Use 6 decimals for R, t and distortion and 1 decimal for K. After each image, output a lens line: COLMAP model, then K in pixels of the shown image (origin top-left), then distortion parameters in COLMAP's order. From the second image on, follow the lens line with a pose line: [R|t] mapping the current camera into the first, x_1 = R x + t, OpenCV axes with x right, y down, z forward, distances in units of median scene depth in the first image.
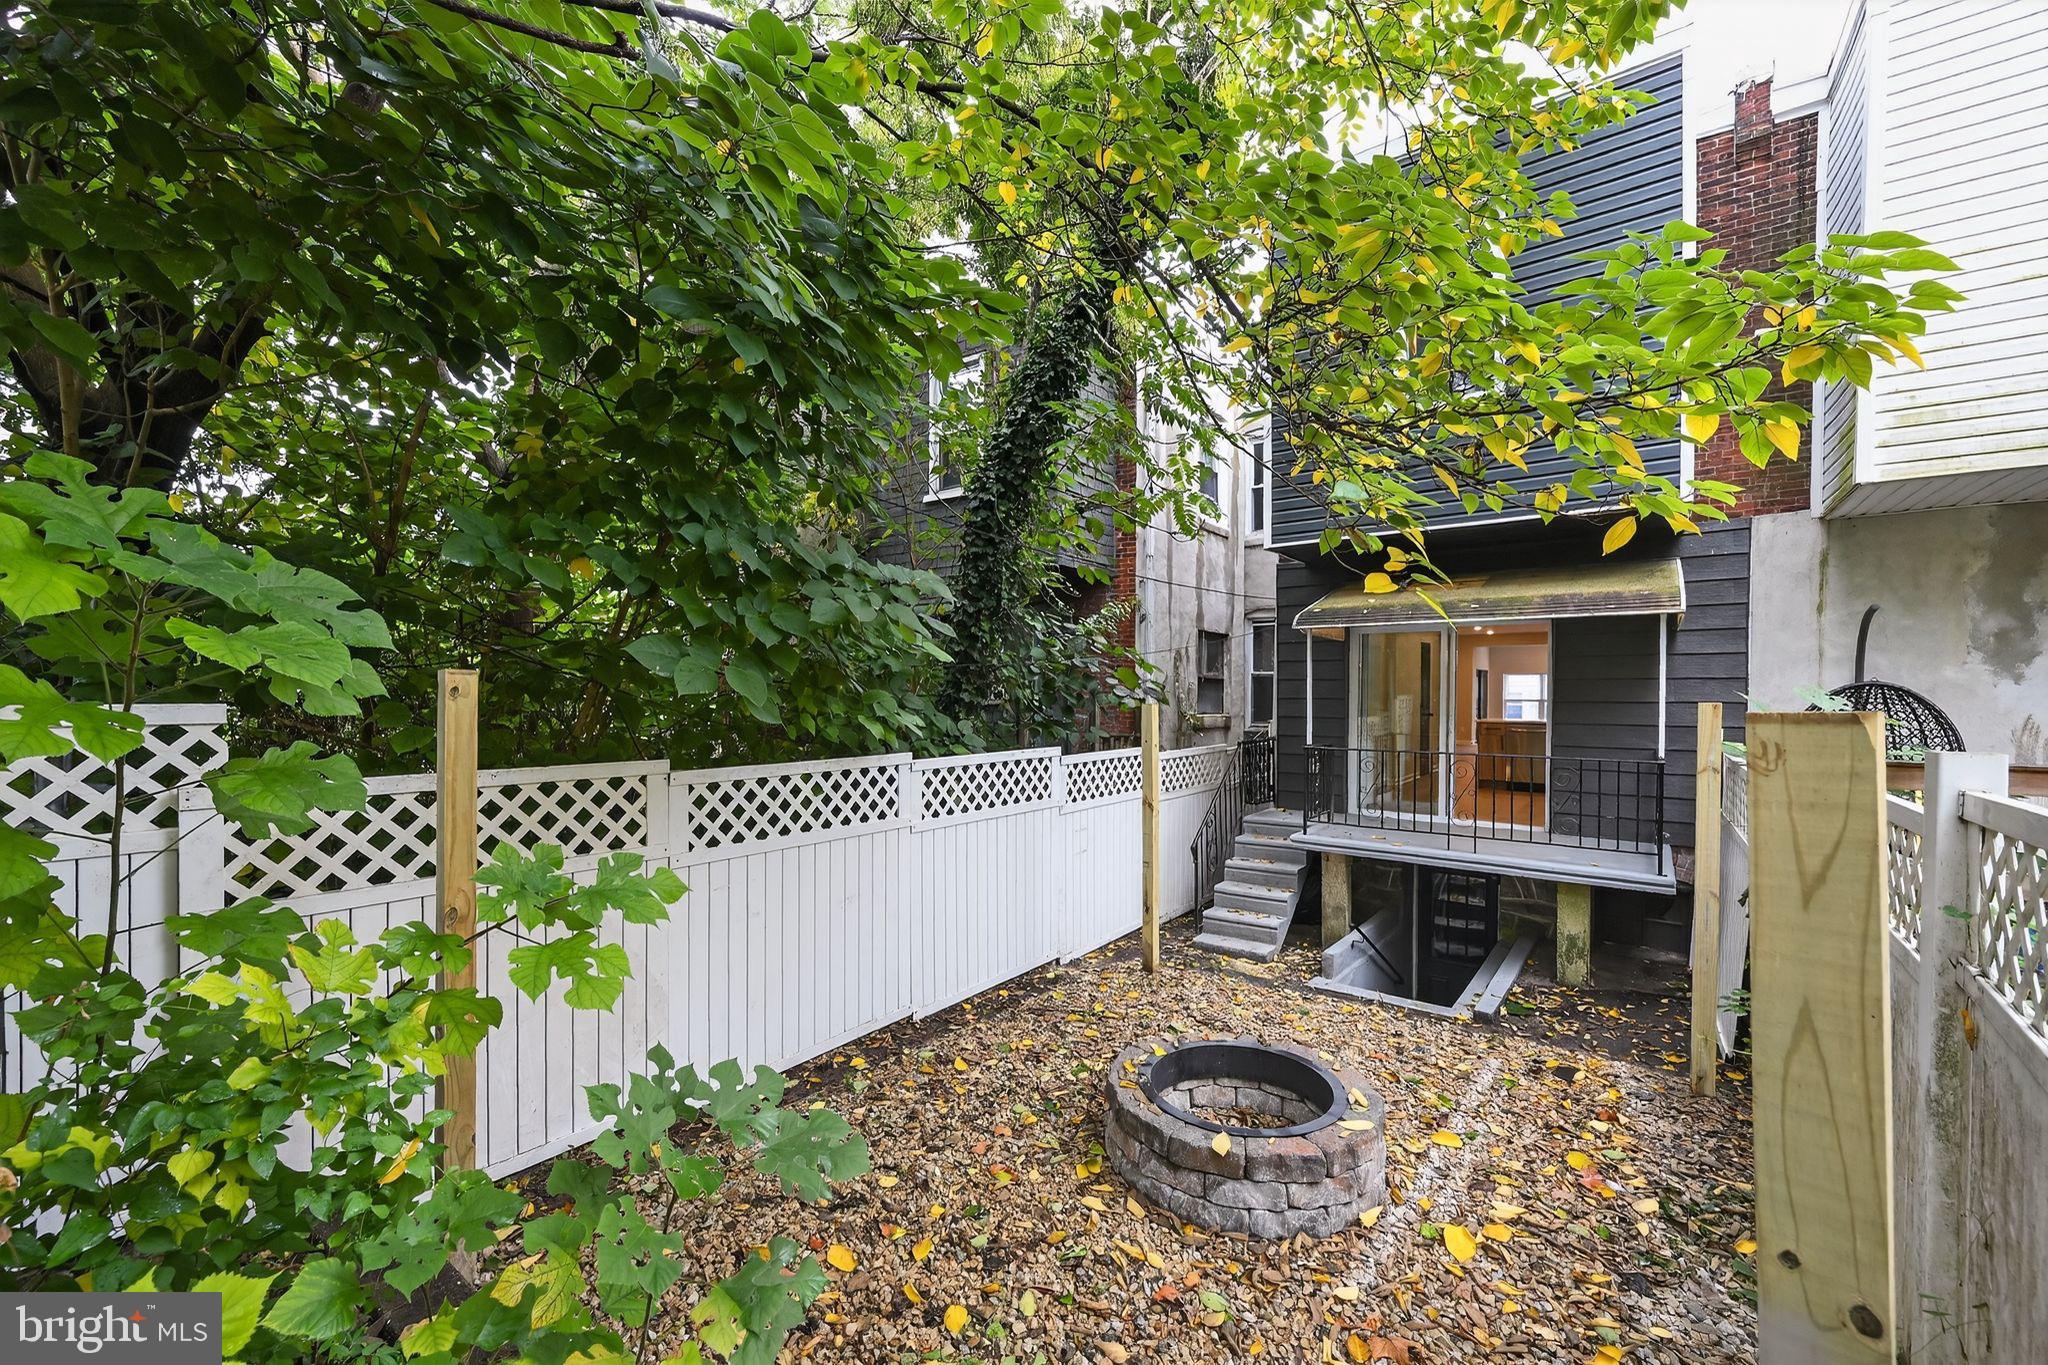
lens RADIAL K [[810.8, 0, 1025.6], [0, 810.8, 694.7], [0, 0, 1]] dist [-0.000670, 0.000000]
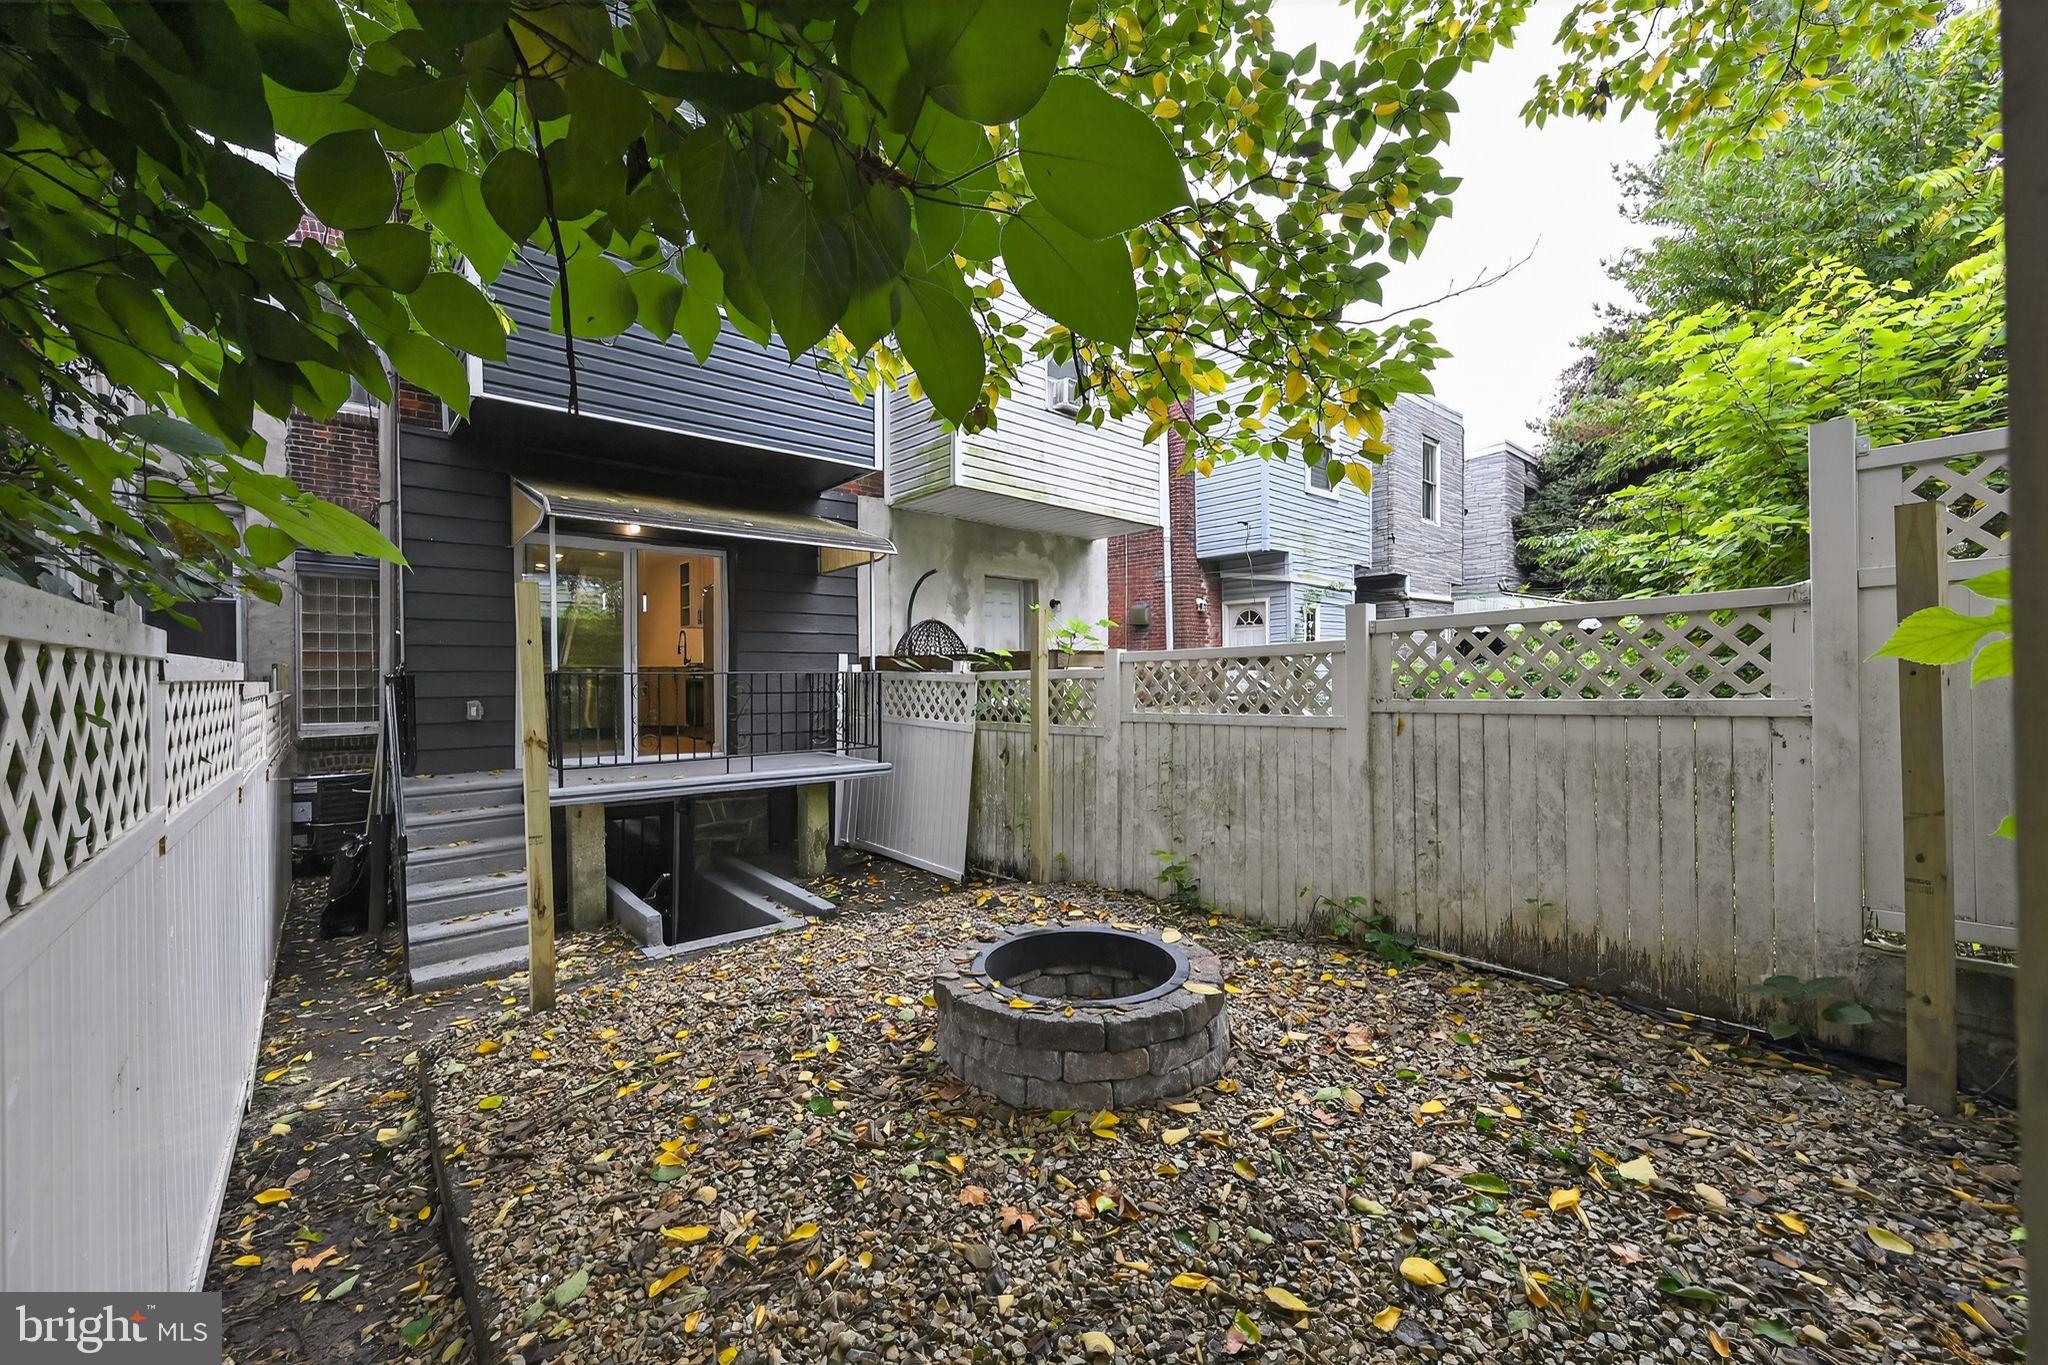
lens RADIAL K [[802.7, 0, 1023.0], [0, 802.7, 677.4], [0, 0, 1]] dist [-0.000333, 0.000026]
pose [[0.203237, -0.003586, 0.979123, -0.392945], [0.010200, 0.999947, 0.001545, 0.091703], [-0.979076, 0.009673, 0.203263, 0.531525]]
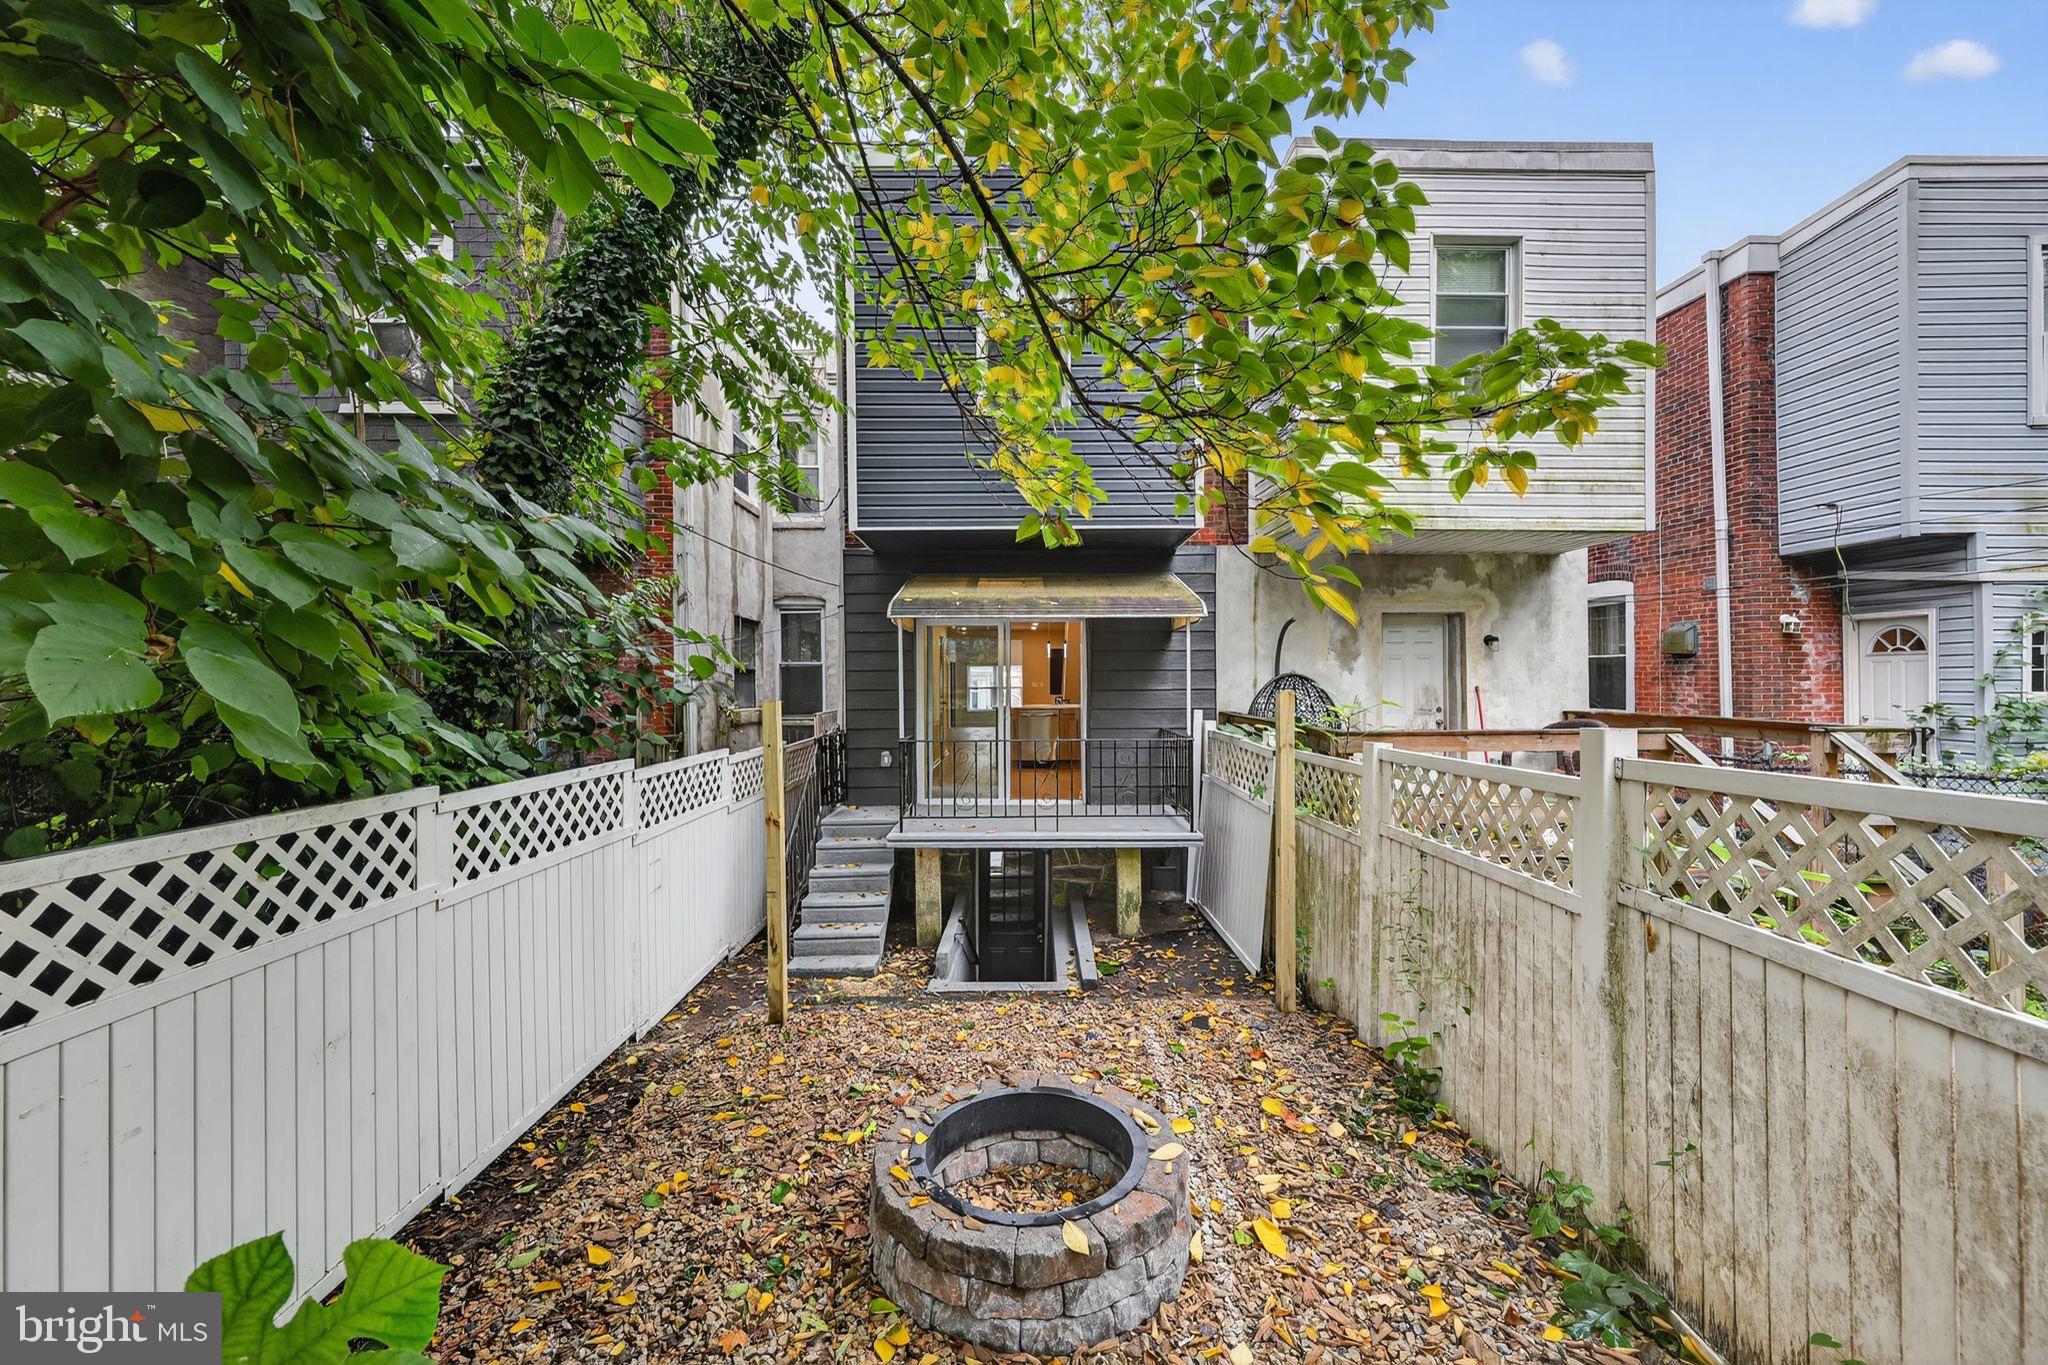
lens RADIAL K [[802.7, 0, 1023.0], [0, 802.7, 677.4], [0, 0, 1]] dist [-0.000333, 0.000026]
pose [[0.790778, -0.005134, 0.612081, -0.155815], [0.010112, 0.999938, -0.004677, -0.006281], [-0.612019, 0.009888, 0.790781, 0.201636]]
